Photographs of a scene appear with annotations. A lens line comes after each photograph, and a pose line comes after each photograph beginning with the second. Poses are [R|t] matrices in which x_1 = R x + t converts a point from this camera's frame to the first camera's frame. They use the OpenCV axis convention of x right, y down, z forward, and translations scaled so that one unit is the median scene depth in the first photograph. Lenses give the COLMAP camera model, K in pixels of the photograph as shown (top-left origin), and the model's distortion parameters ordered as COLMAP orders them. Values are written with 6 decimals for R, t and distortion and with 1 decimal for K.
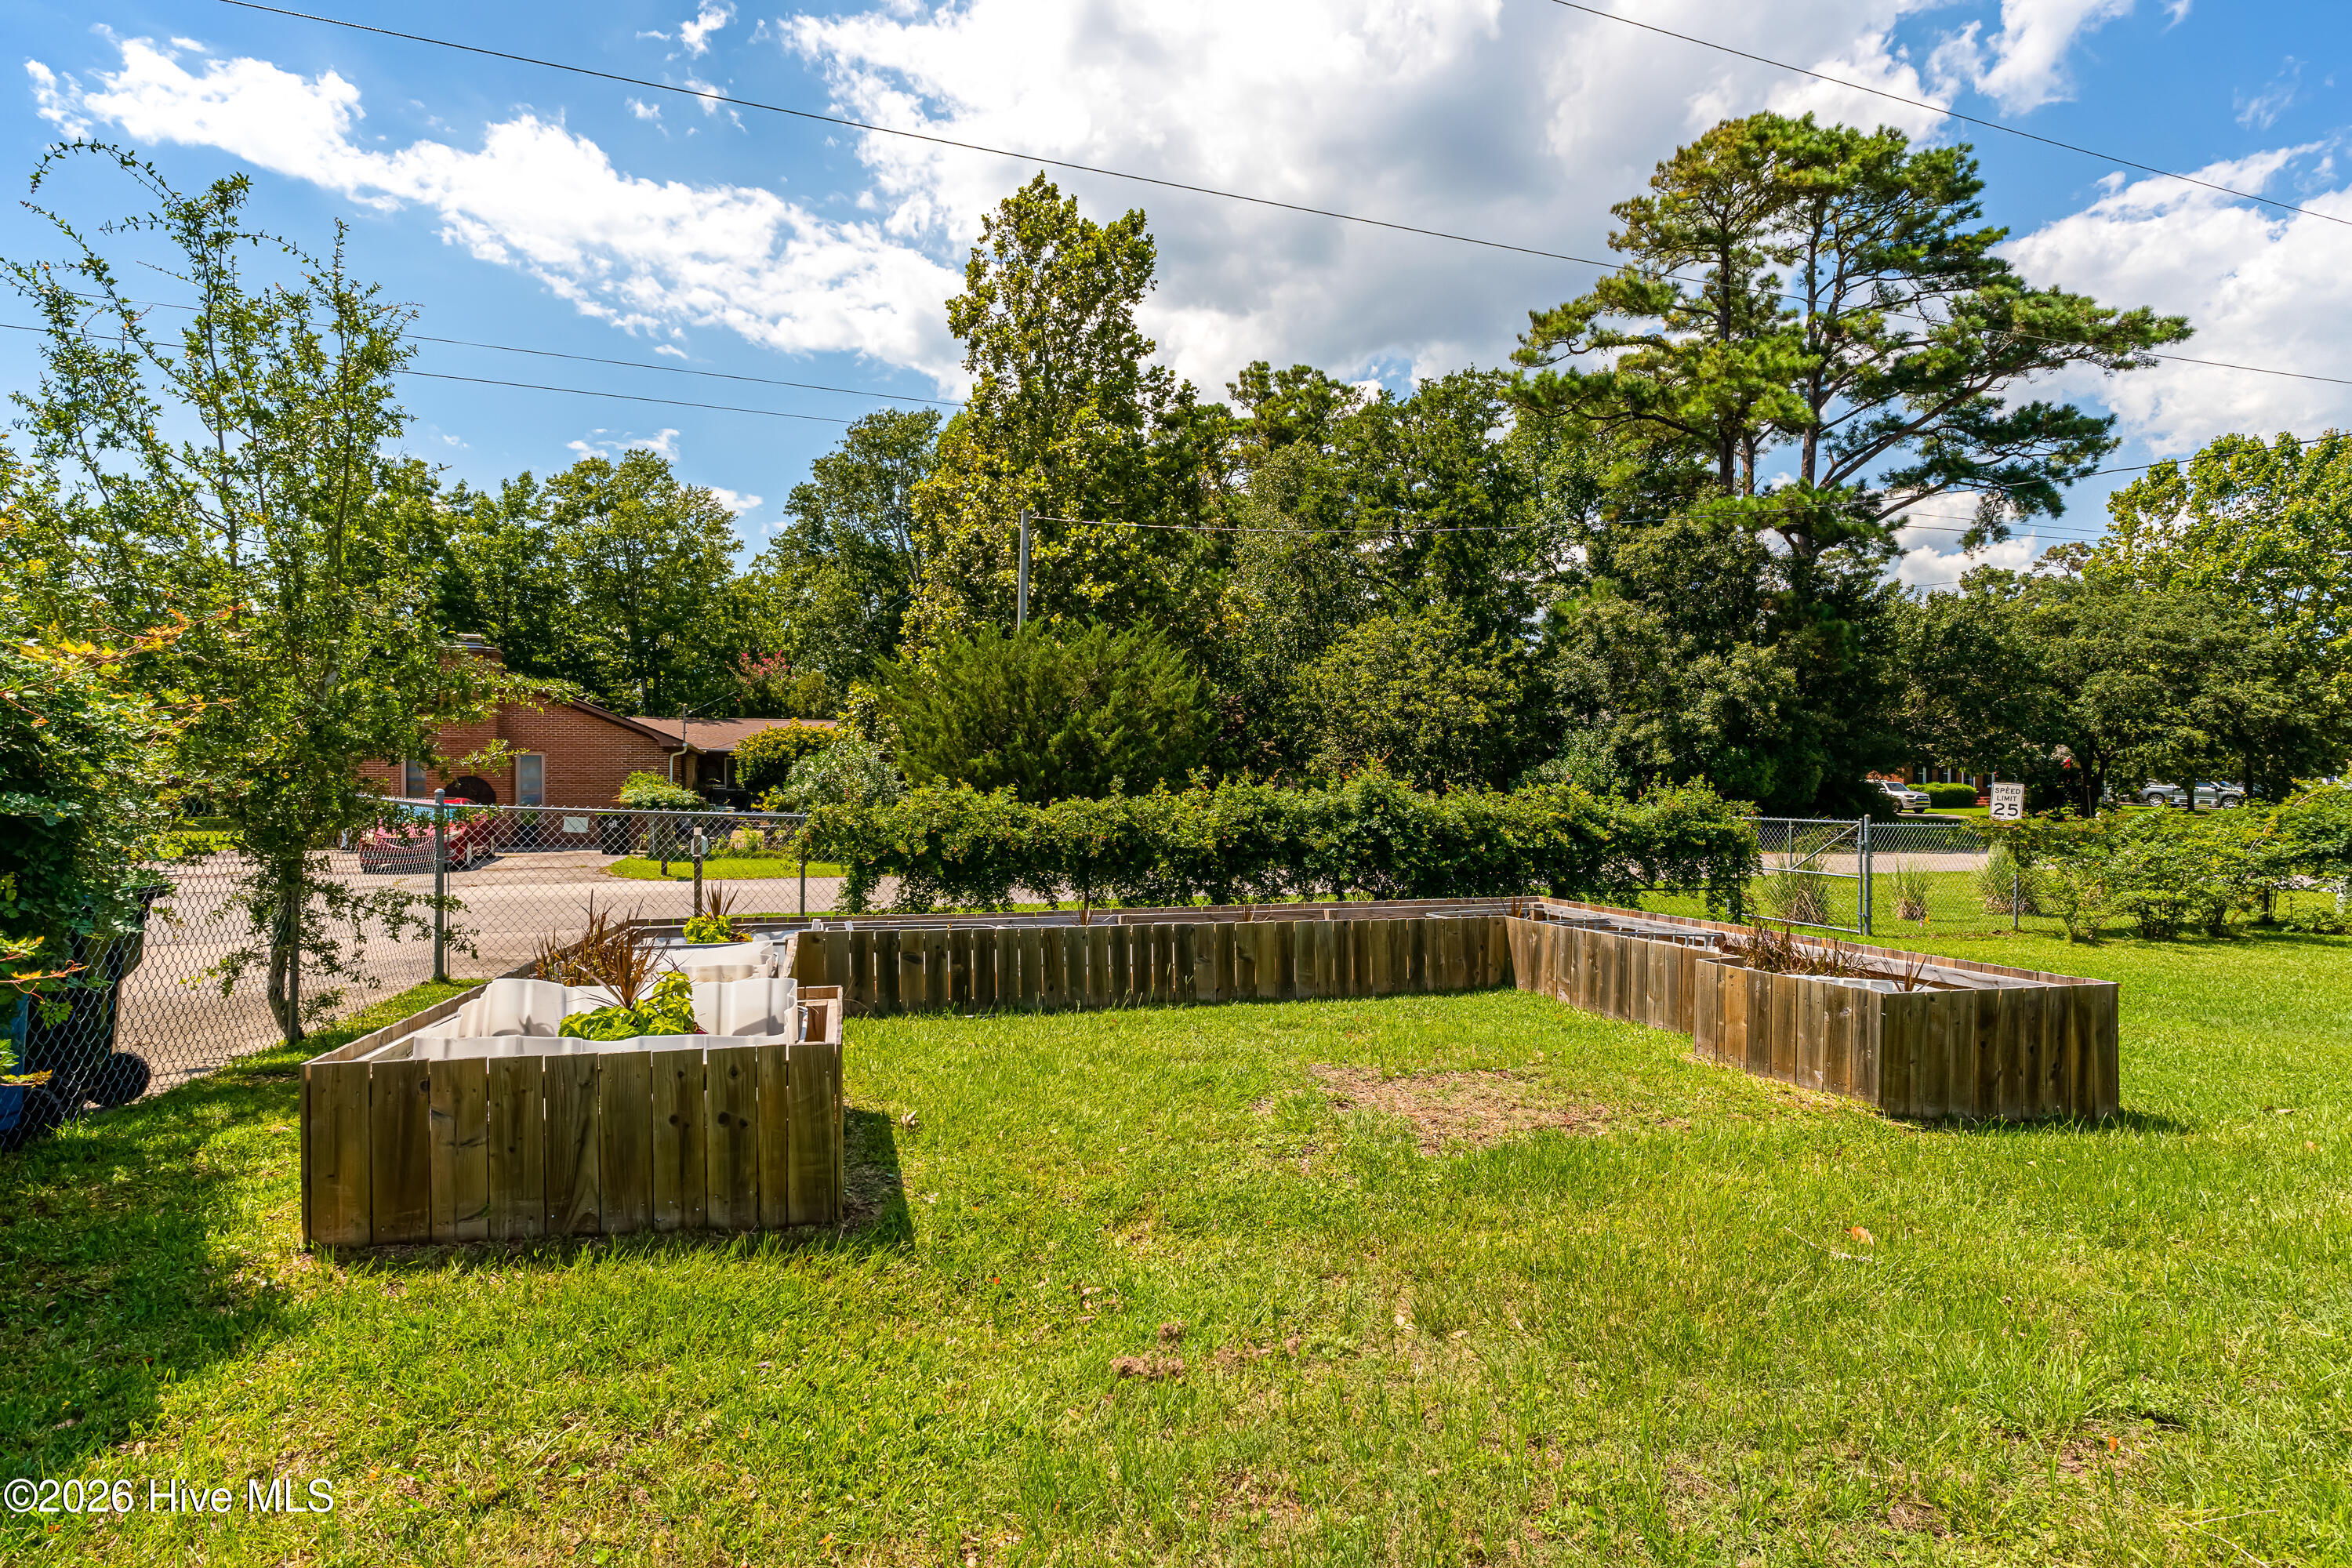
lens RADIAL K [[1118.9, 0, 1224.9], [0, 1118.9, 774.9], [0, 0, 1]] dist [-0.001825, -0.000262]
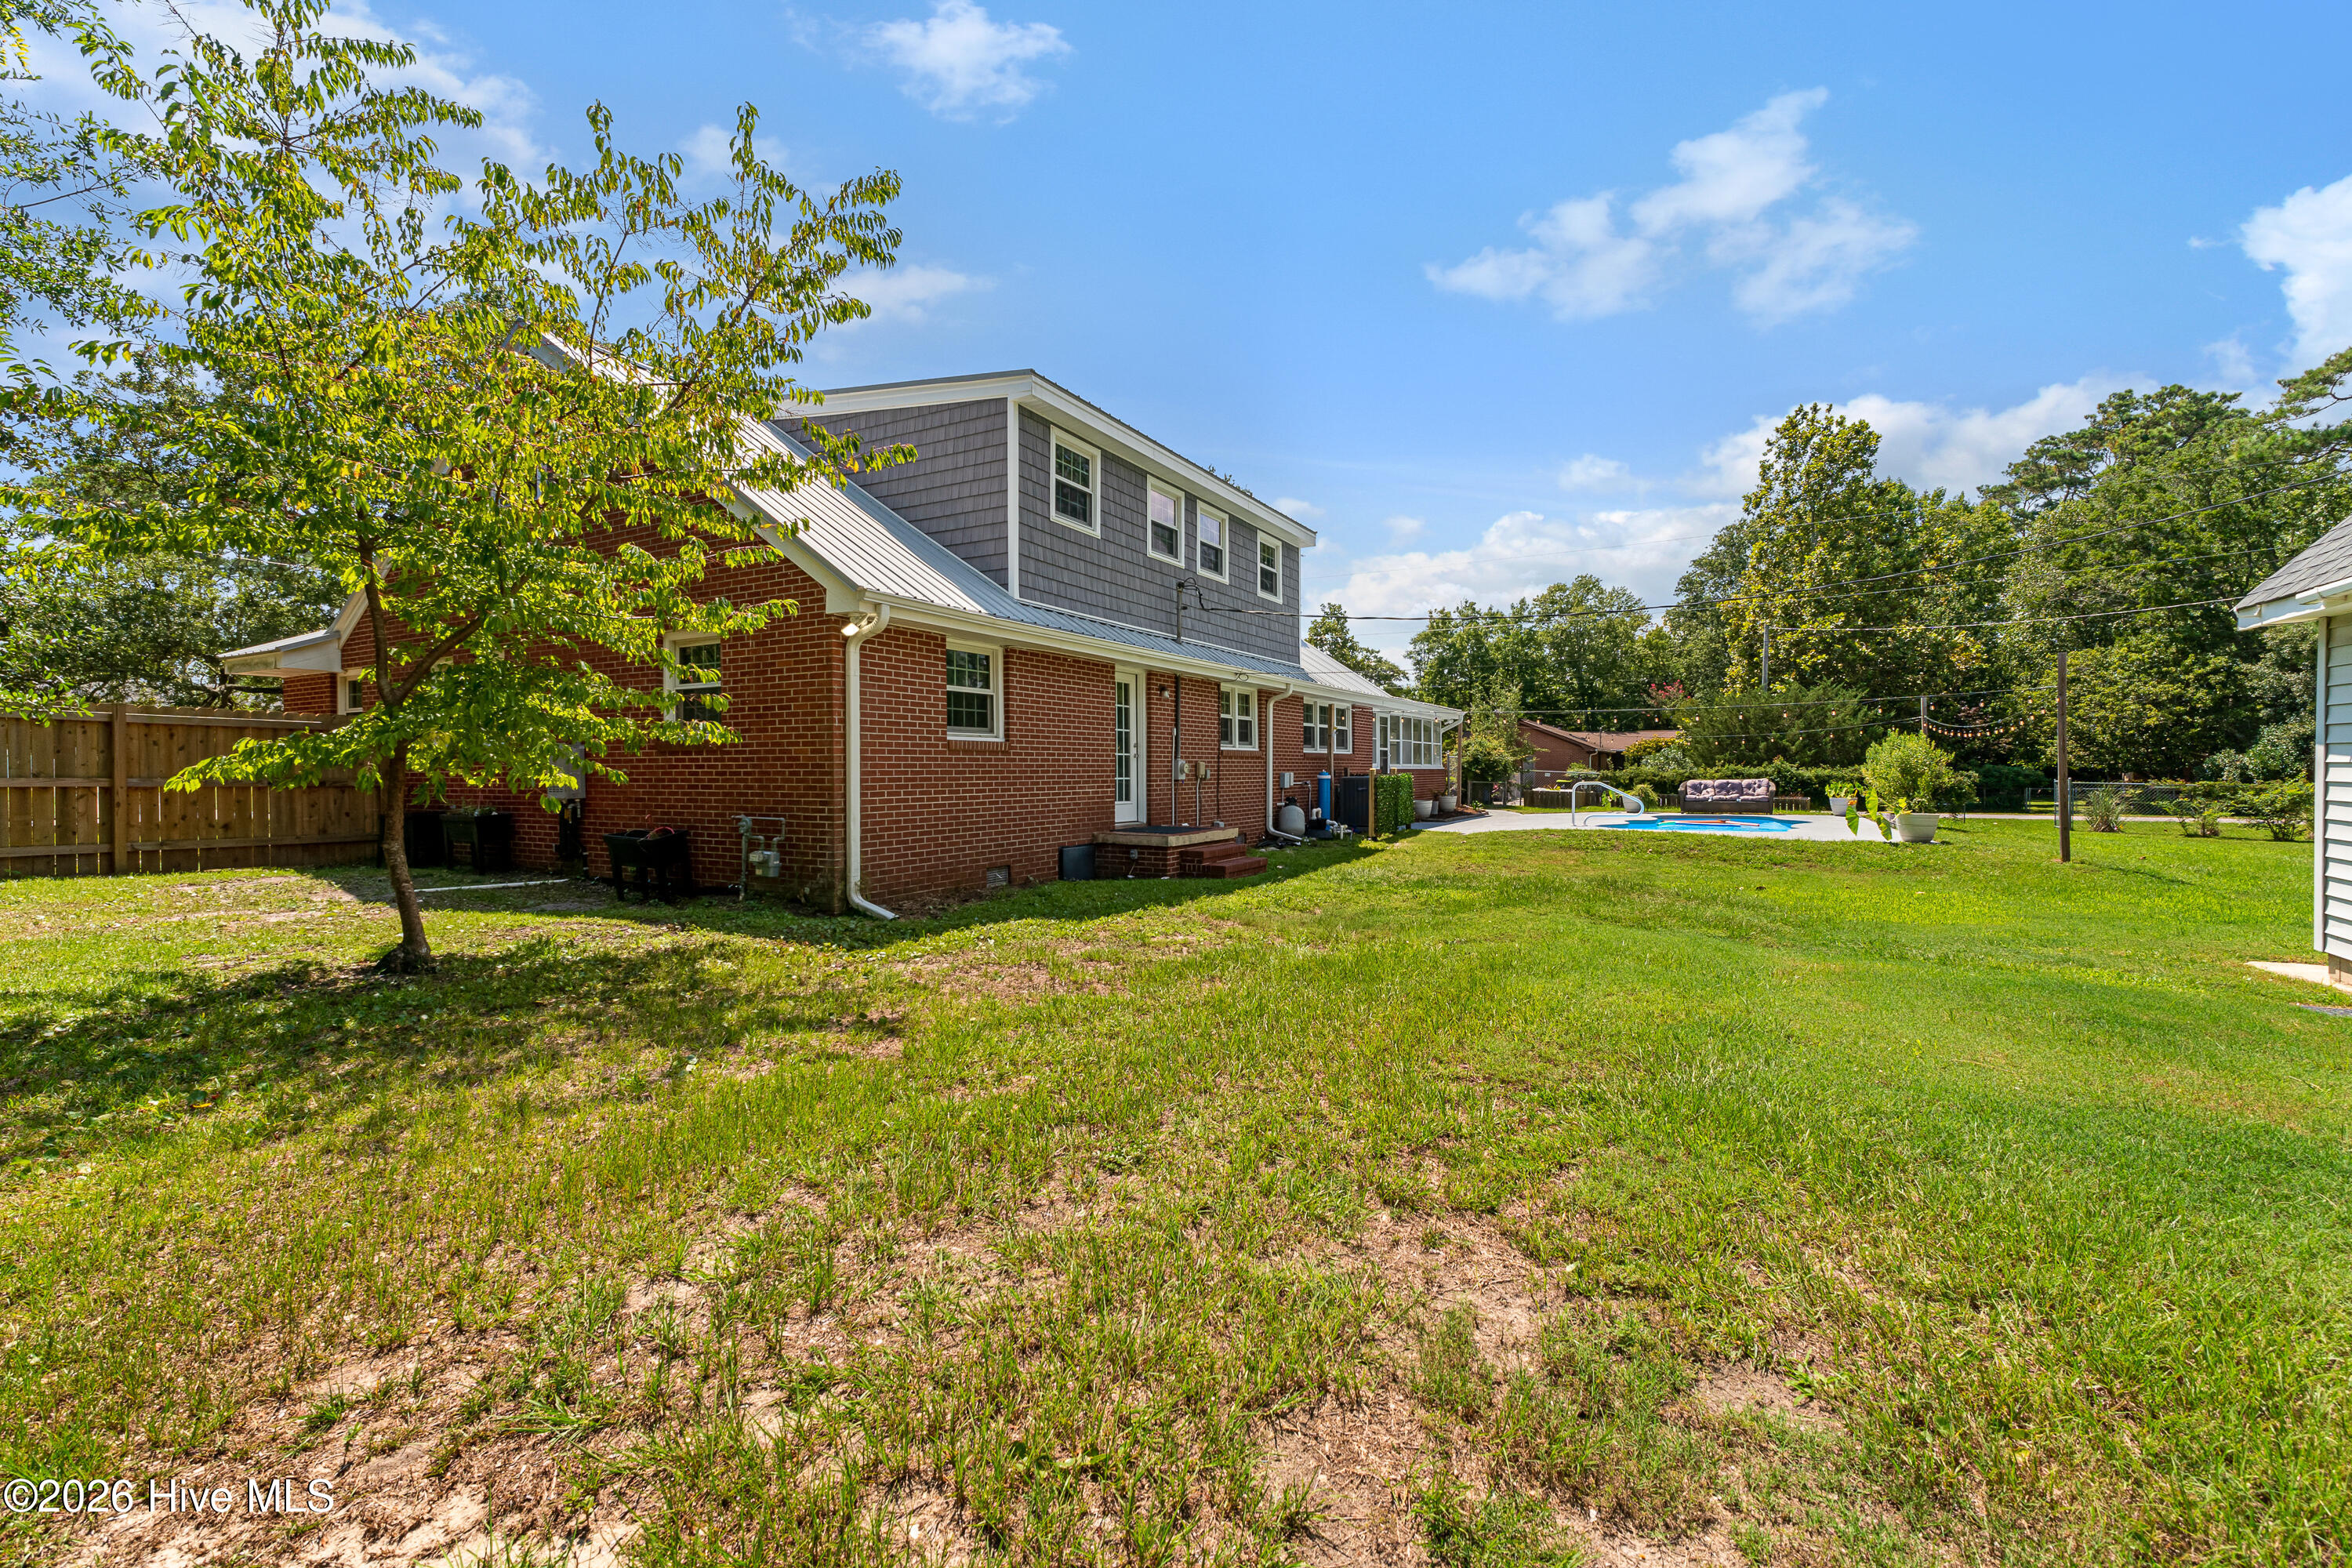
lens RADIAL K [[900.8, 0, 1176.0], [0, 900.8, 784.0], [0, 0, 1]] dist [-0.009575, -0.000093]
pose [[0.606569, 0.014054, -0.794906, 0.342058], [0.003067, 0.999795, 0.020017, 0.001936], [0.795025, -0.014580, 0.606402, -0.583764]]
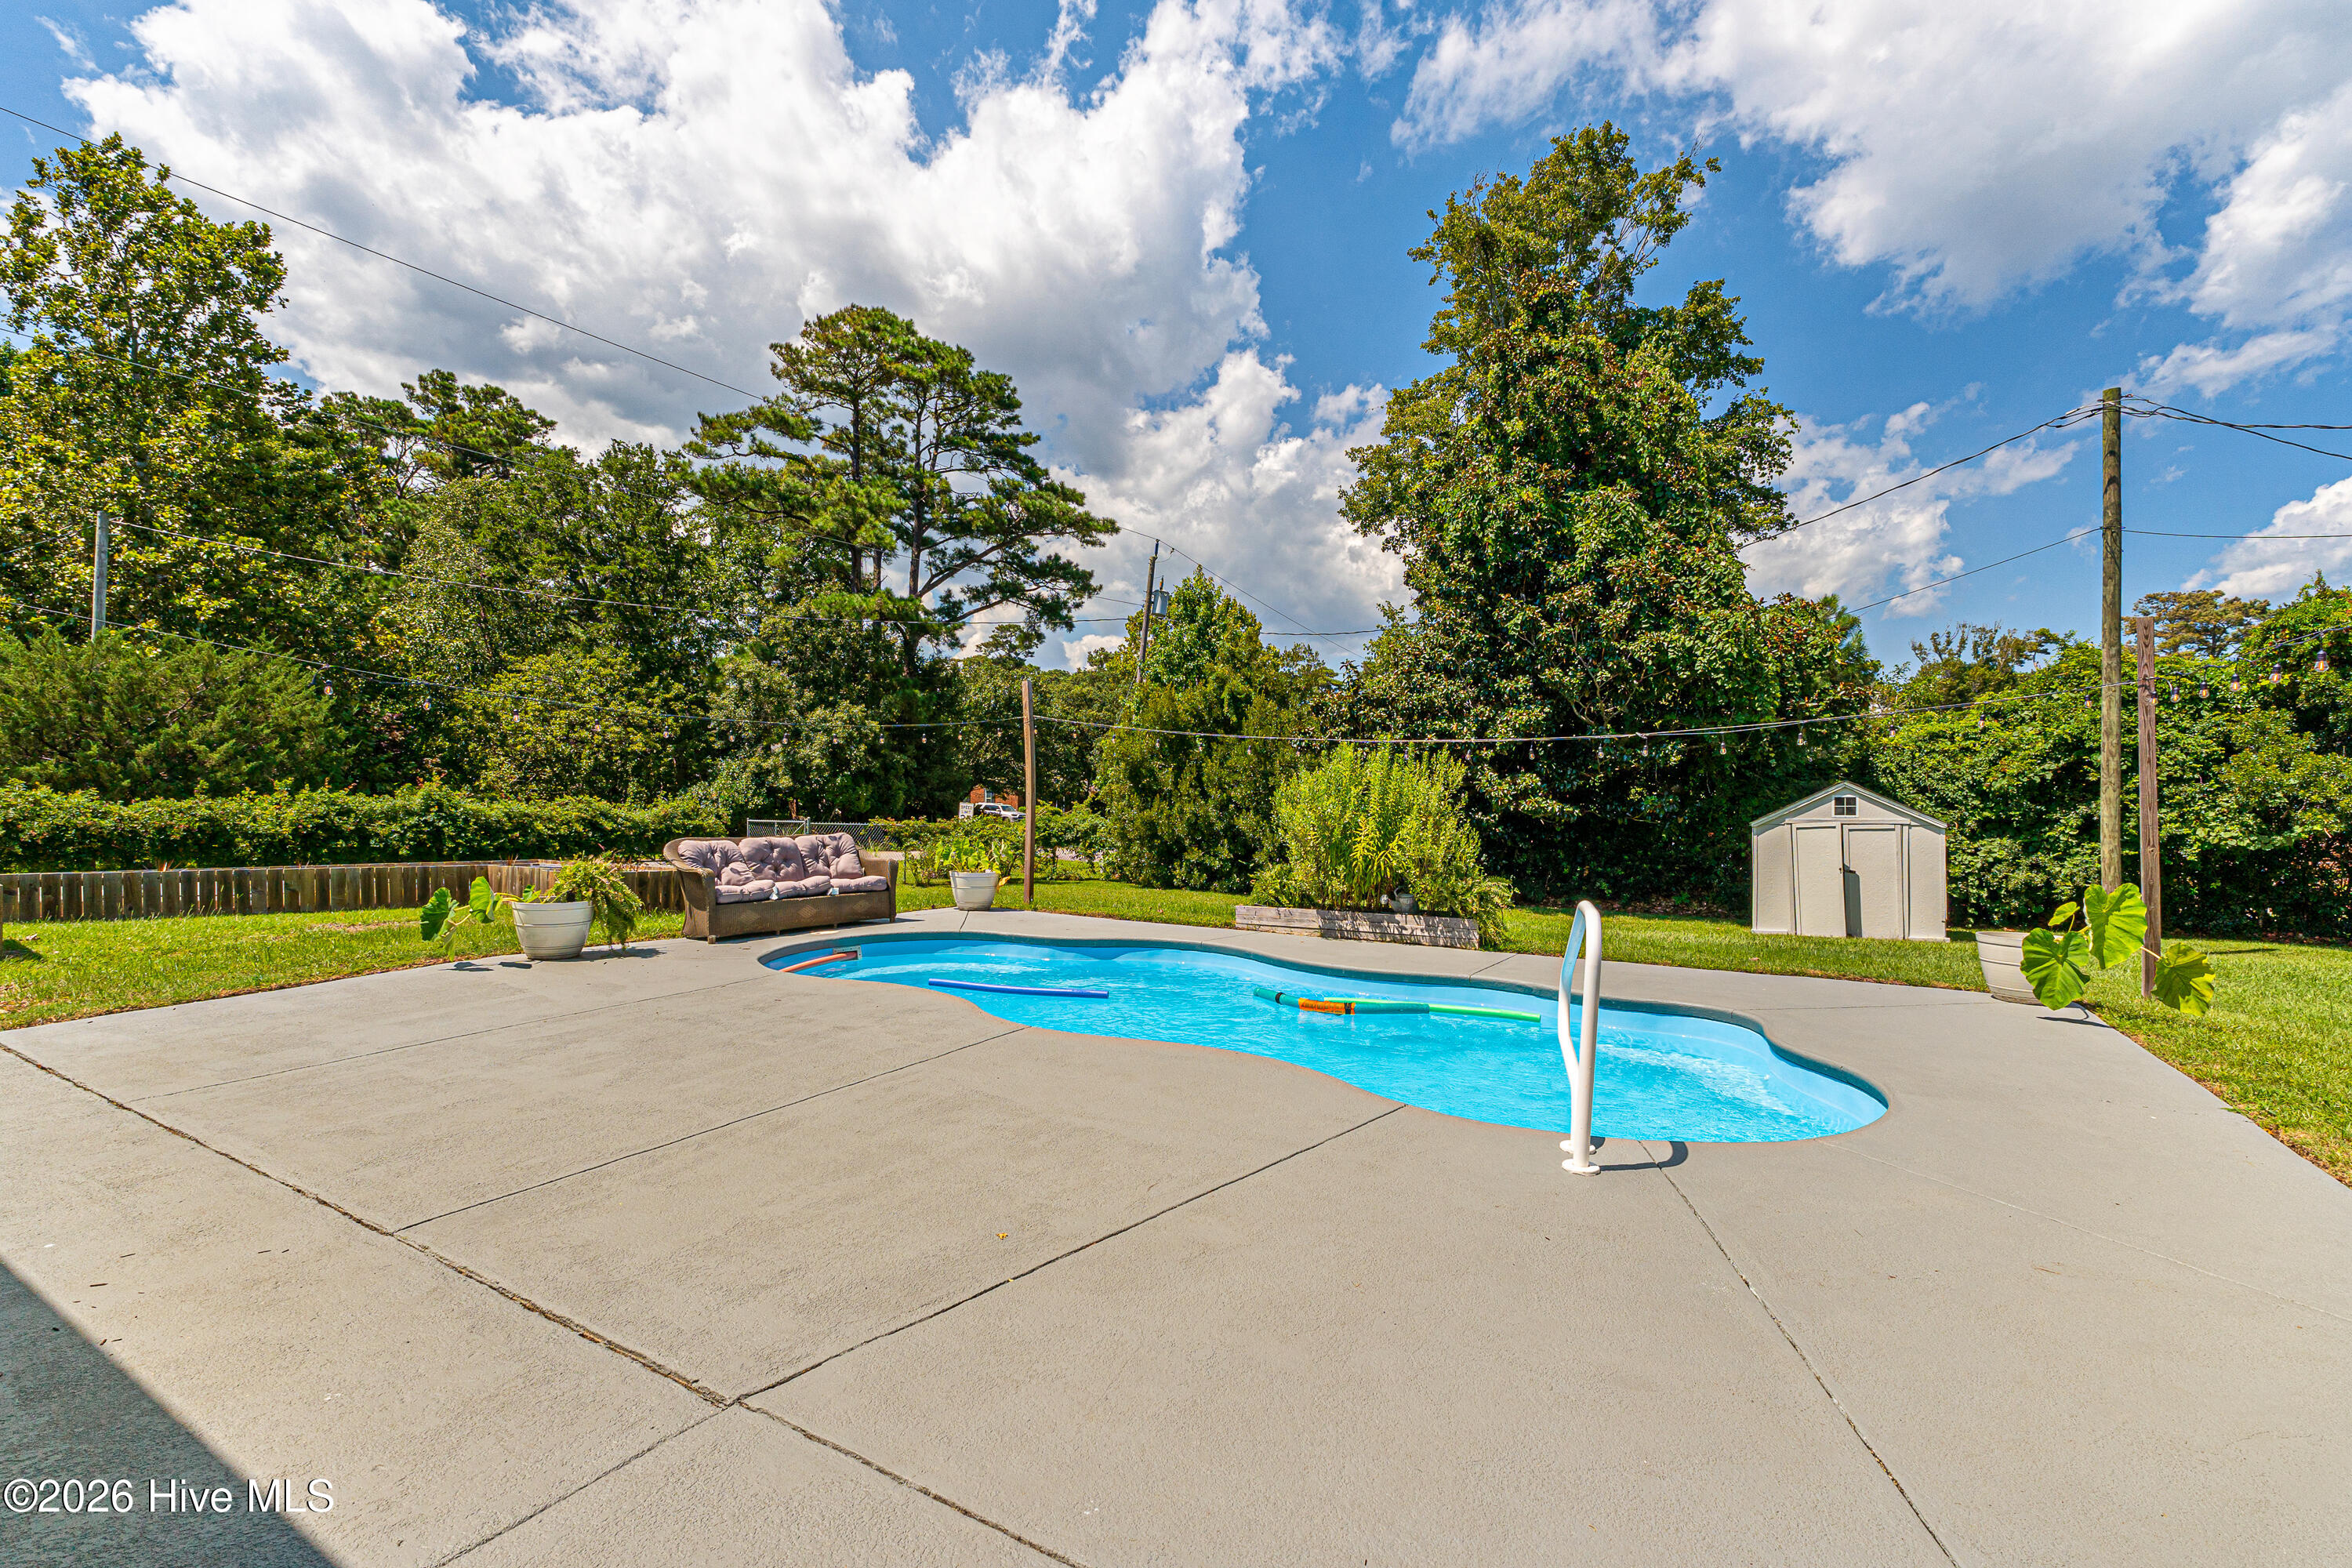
lens RADIAL K [[1009.4, 0, 1172.9], [0, 1009.4, 824.4], [0, 0, 1]] dist [0.000384, -0.000475]
pose [[0.803933, 0.000603, 0.594719, 0.038173], [-0.016209, 0.999650, 0.020899, 0.001834], [-0.594498, -0.026441, 0.803662, -0.215910]]
